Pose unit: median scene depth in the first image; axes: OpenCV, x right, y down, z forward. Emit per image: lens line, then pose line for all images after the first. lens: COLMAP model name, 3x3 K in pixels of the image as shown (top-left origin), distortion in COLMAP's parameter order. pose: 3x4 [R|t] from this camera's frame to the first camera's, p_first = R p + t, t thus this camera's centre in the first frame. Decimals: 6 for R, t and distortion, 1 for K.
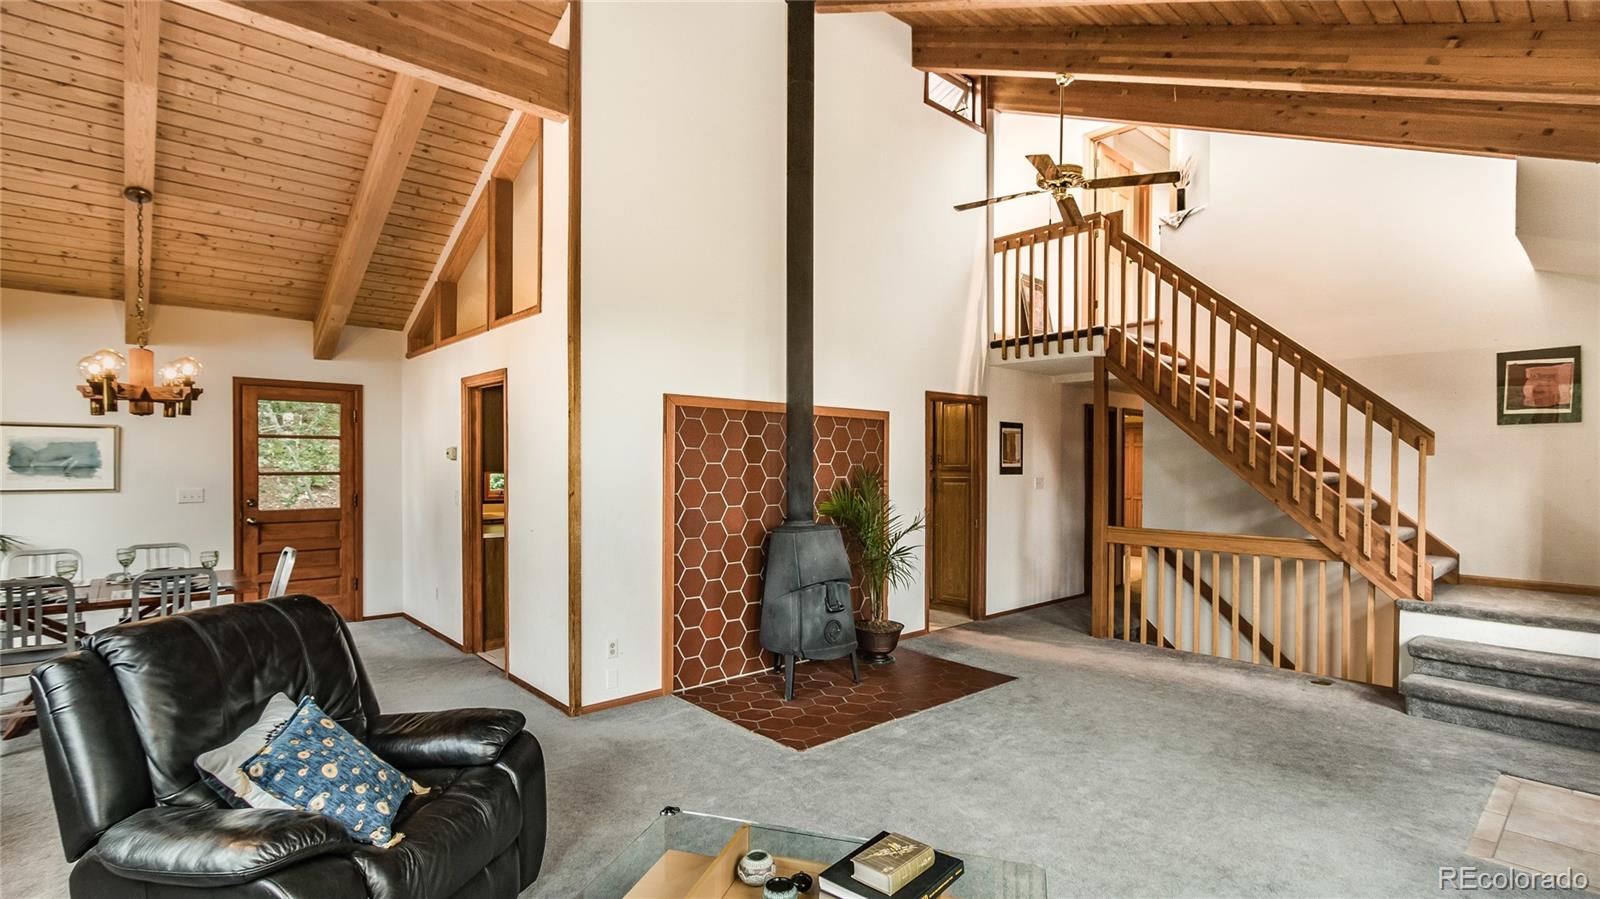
lens RADIAL K [[753.0, 0, 797.7], [0, 753.0, 461.6], [0, 0, 1]] dist [-0.001037, 0.000213]
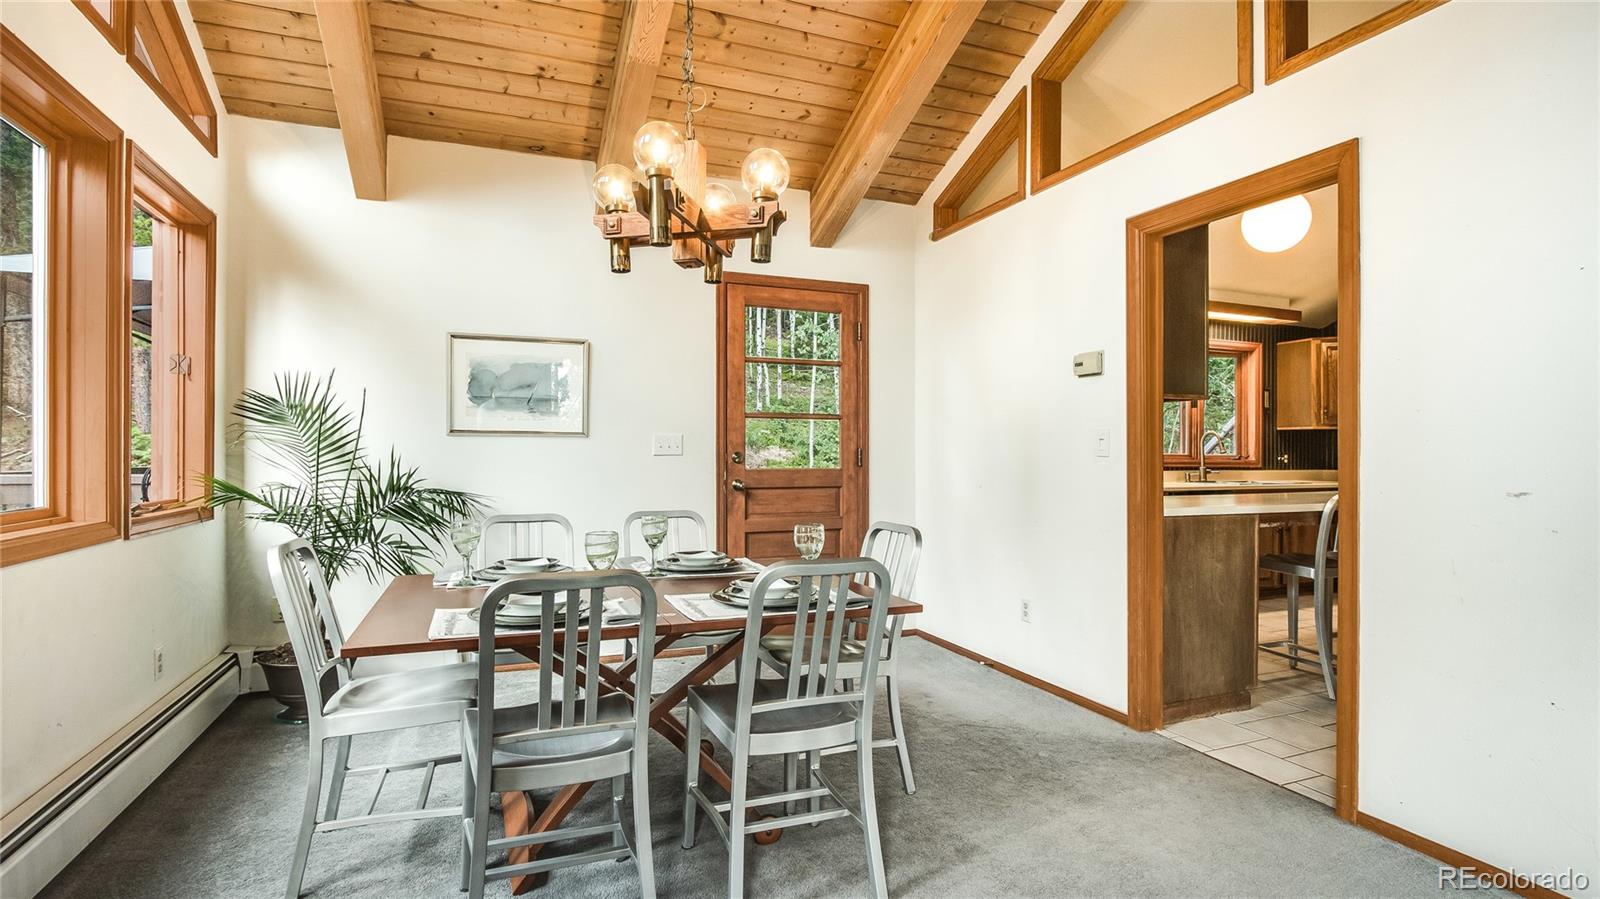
lens RADIAL K [[757.3, 0, 786.7], [0, 757.3, 445.3], [0, 0, 1]] dist [-0.023051, 0.000336]
pose [[0.938786, -0.006120, -0.344447, -0.490180], [0.001811, 0.999916, -0.012829, 0.057504], [0.344497, 0.011420, 0.938718, 0.409802]]
